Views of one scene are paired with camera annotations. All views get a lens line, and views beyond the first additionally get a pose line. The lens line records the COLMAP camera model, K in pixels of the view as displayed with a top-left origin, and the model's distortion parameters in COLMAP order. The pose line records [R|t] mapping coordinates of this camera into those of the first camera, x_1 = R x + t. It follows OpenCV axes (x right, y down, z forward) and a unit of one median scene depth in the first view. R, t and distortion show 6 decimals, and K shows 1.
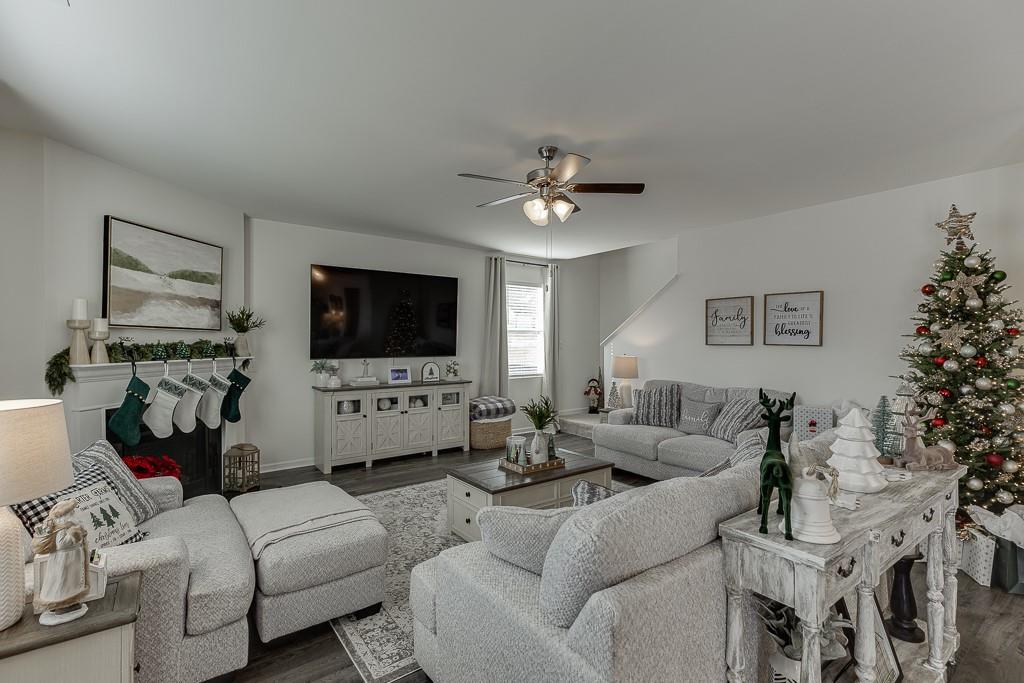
lens RADIAL K [[457.1, 0, 518.8], [0, 457.1, 342.8], [0, 0, 1]] dist [0.006804, -0.000068]
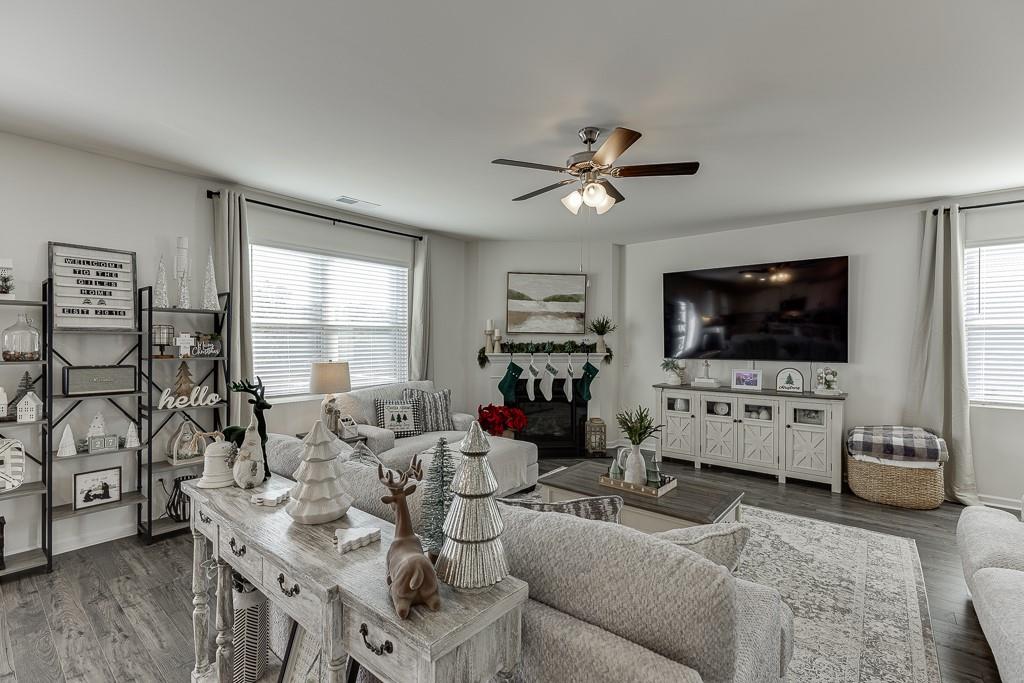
lens RADIAL K [[457.1, 0, 518.8], [0, 457.1, 342.8], [0, 0, 1]] dist [0.006804, -0.000068]
pose [[0.255198, 0.003135, -0.966884, 0.642821], [-0.006421, 0.999978, 0.001548, -0.001103], [0.966867, 0.005813, 0.255213, 0.442332]]
